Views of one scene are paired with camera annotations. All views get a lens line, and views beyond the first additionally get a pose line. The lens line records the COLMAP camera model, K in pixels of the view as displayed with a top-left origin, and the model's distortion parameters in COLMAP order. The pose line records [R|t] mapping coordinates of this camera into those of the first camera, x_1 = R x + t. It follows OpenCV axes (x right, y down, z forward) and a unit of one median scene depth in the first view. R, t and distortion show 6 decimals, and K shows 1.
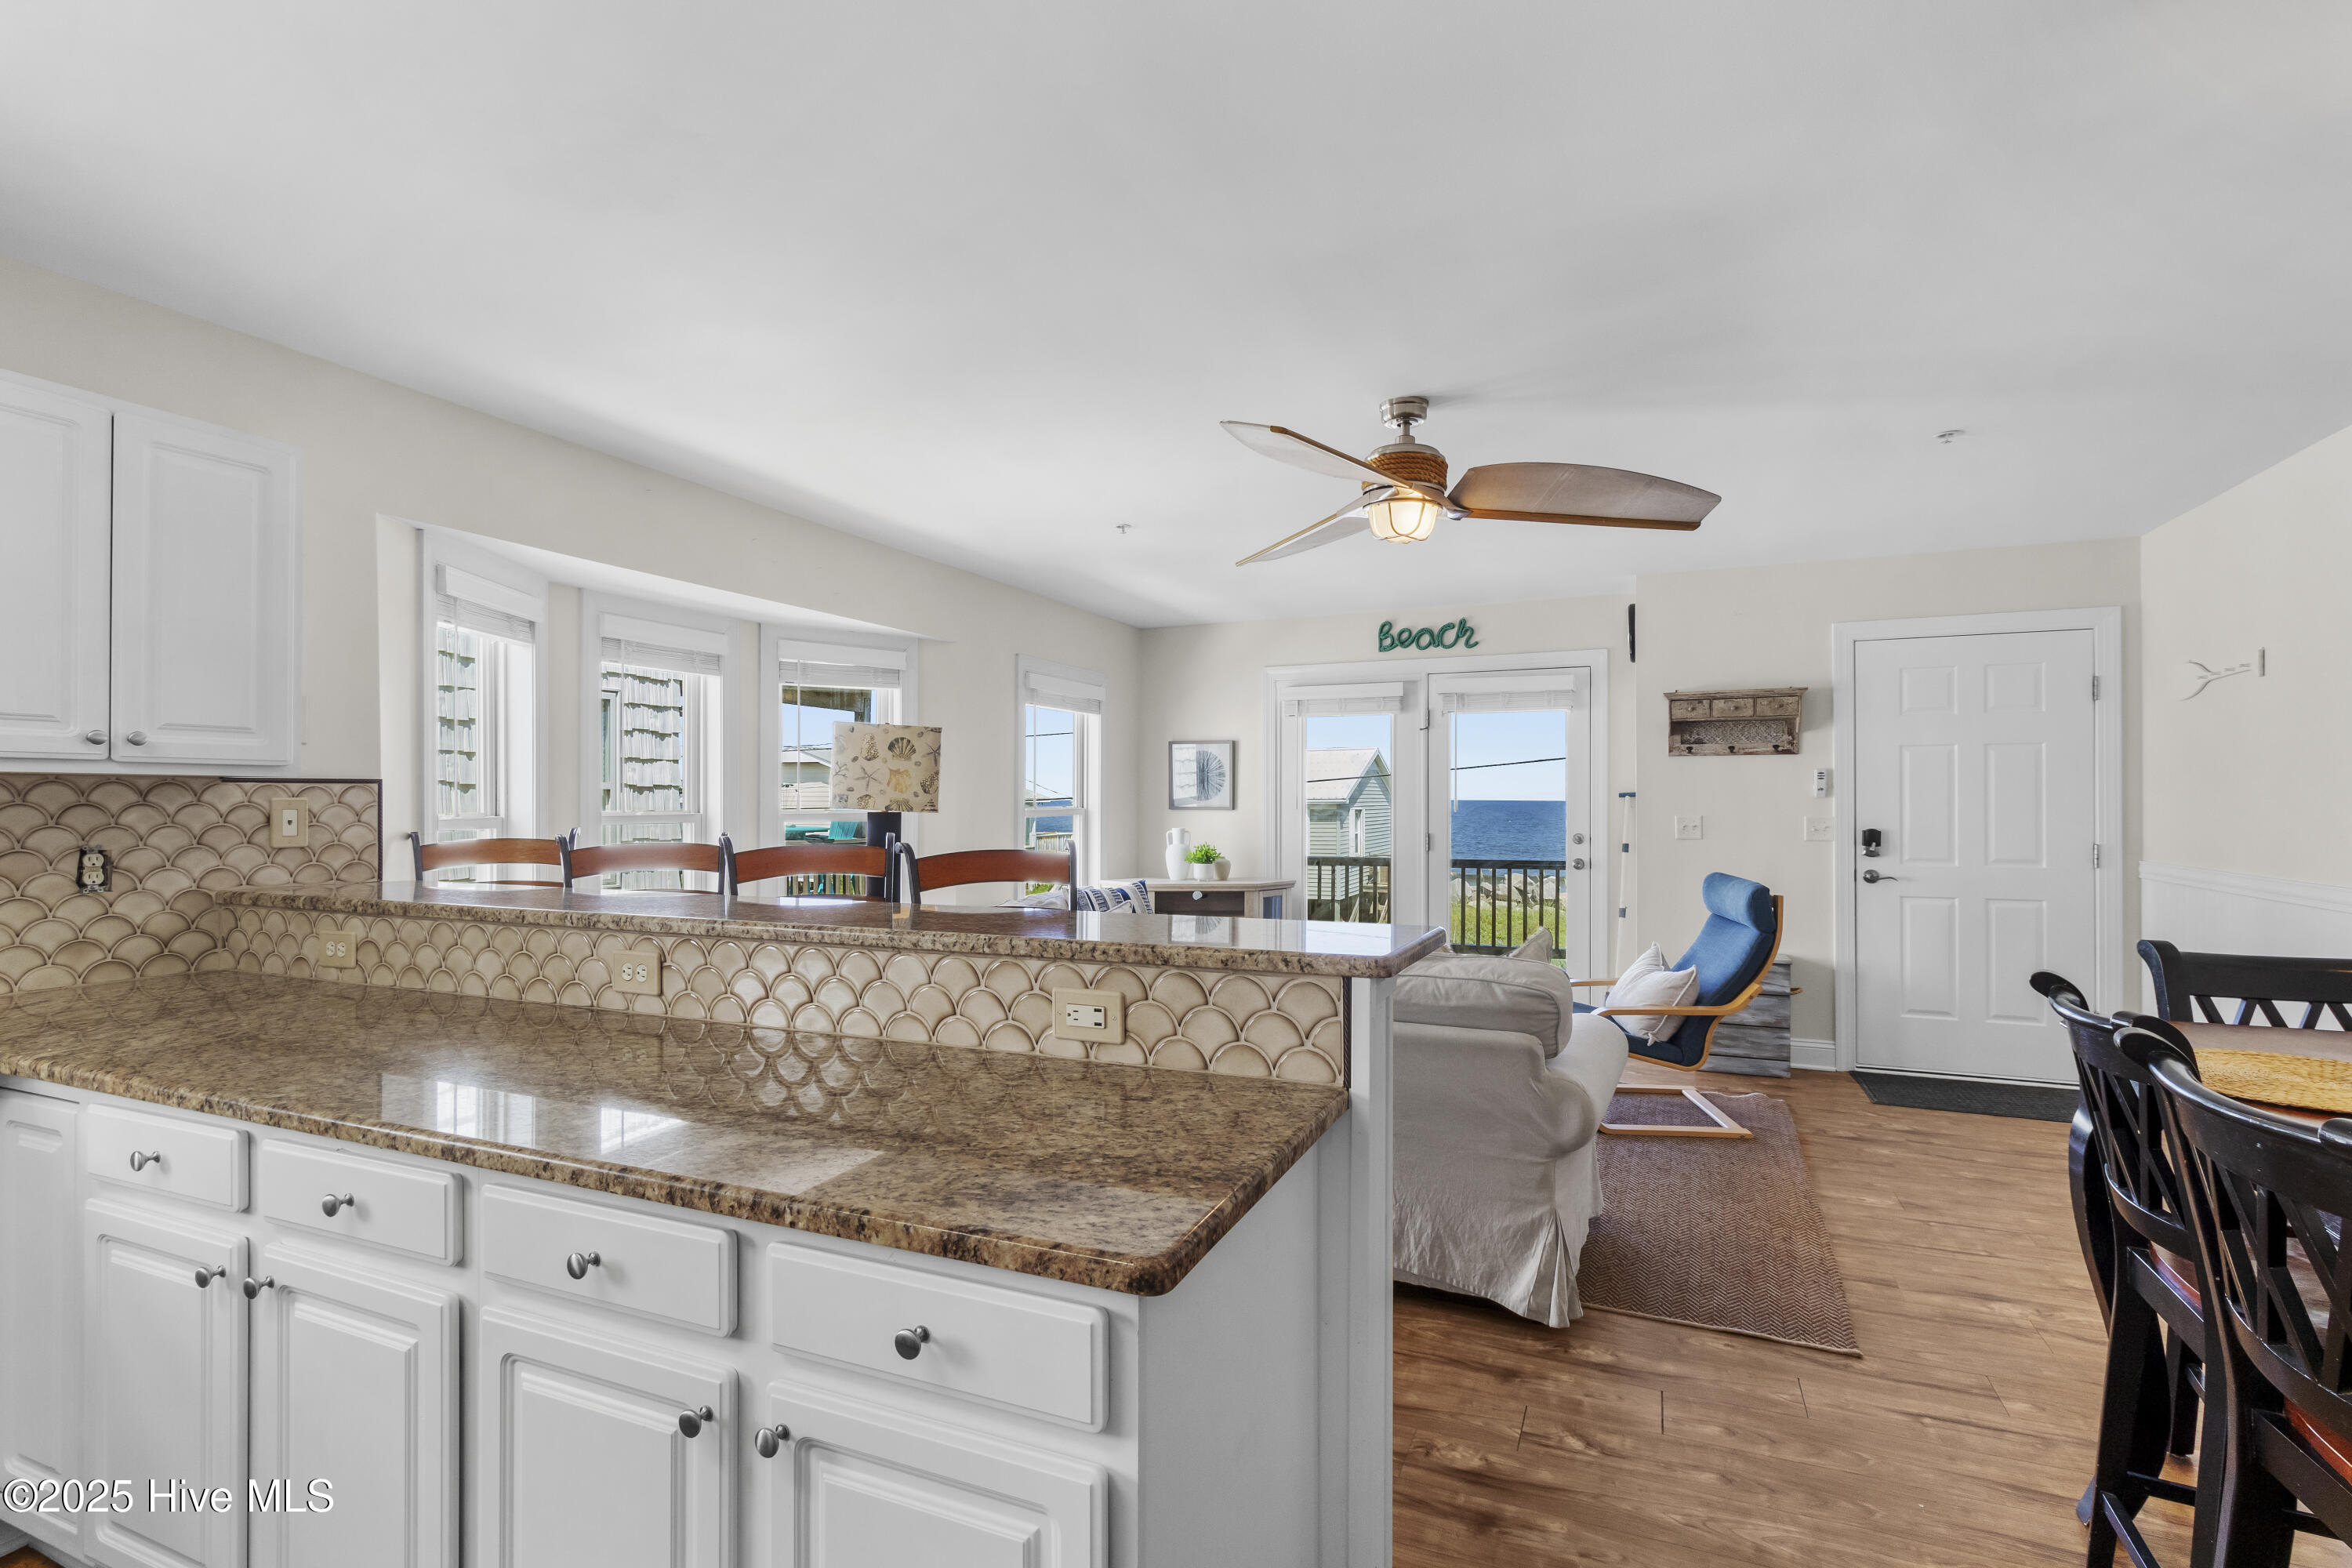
lens RADIAL K [[1089.3, 0, 1197.5], [0, 1089.3, 787.1], [0, 0, 1]] dist [0.002063, 0.000738]
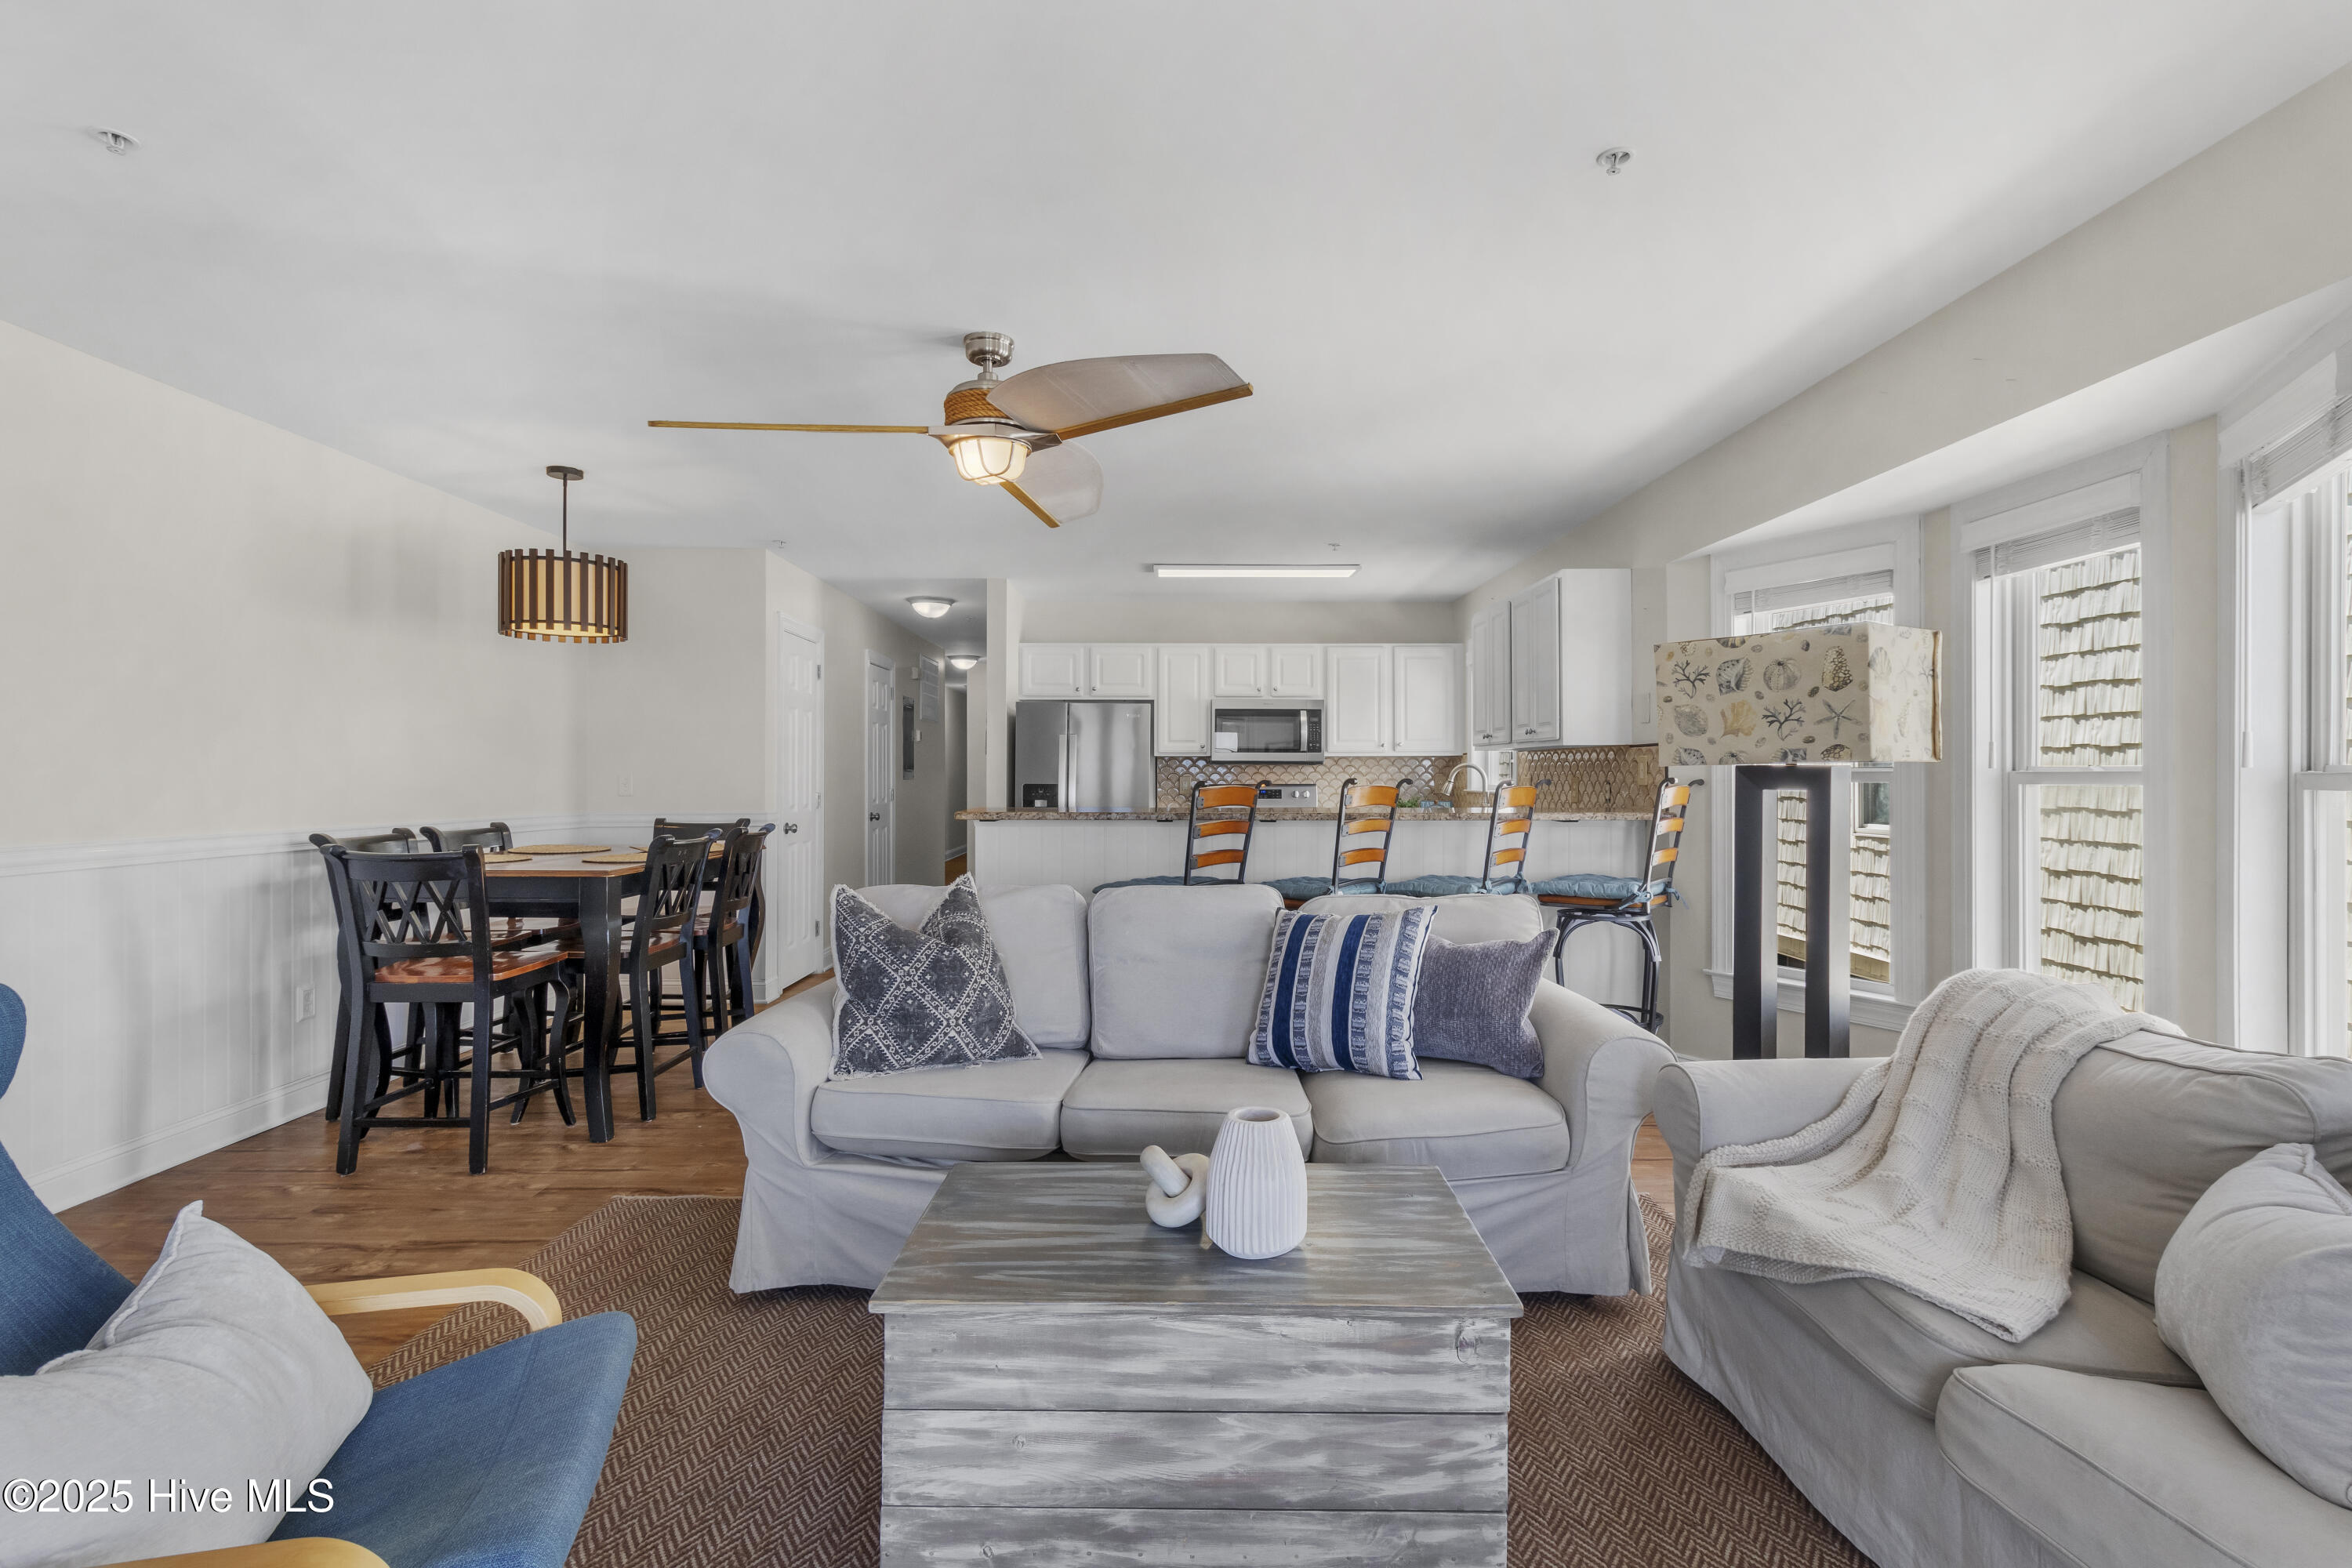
lens RADIAL K [[1089.3, 0, 1193.7], [0, 1089.3, 772.3], [0, 0, 1]] dist [0.002063, 0.000738]
pose [[-0.909352, -0.001486, -0.416025, 0.289365], [0.003065, 0.999943, -0.010271, 0.029579], [0.416016, -0.010616, -0.909295, 1.305022]]
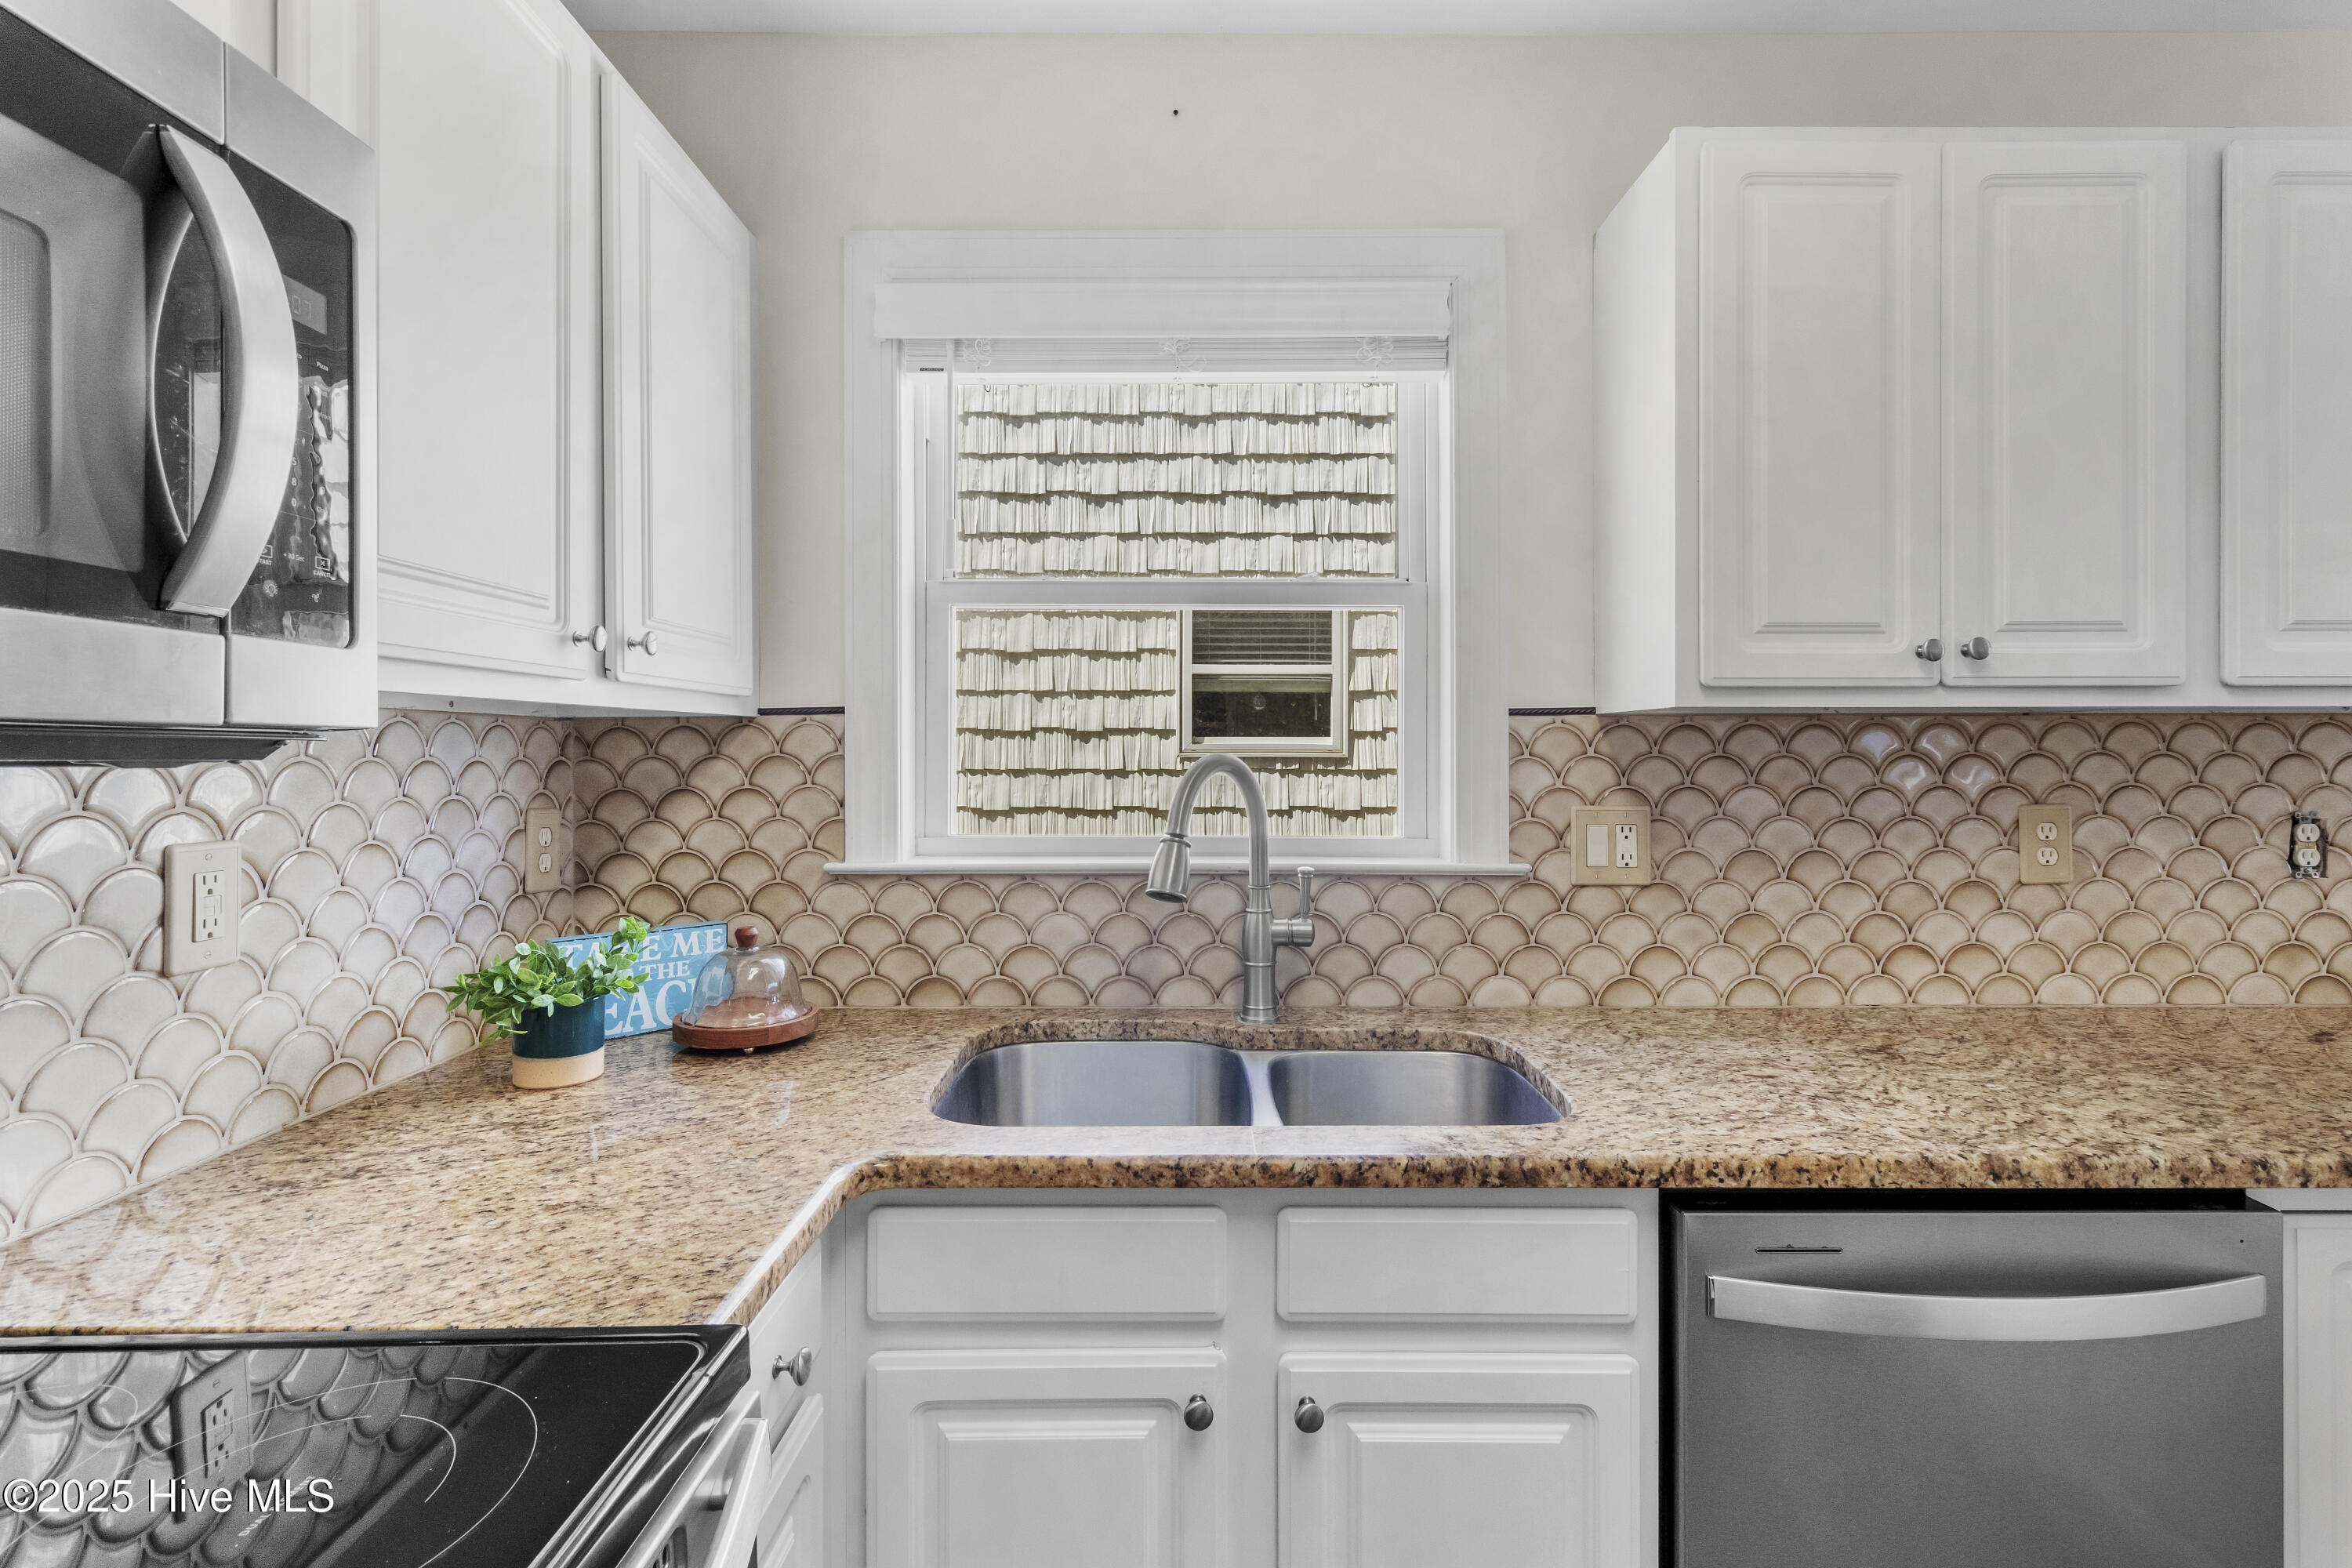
lens RADIAL K [[1089.3, 0, 1176.8], [0, 1089.3, 754.8], [0, 0, 1]] dist [0.002063, 0.000738]
pose [[0.395025, 0.000798, -0.918670, -0.328494], [0.009589, 0.999942, 0.004992, 0.002651], [0.918620, -0.010781, 0.394994, 0.019079]]
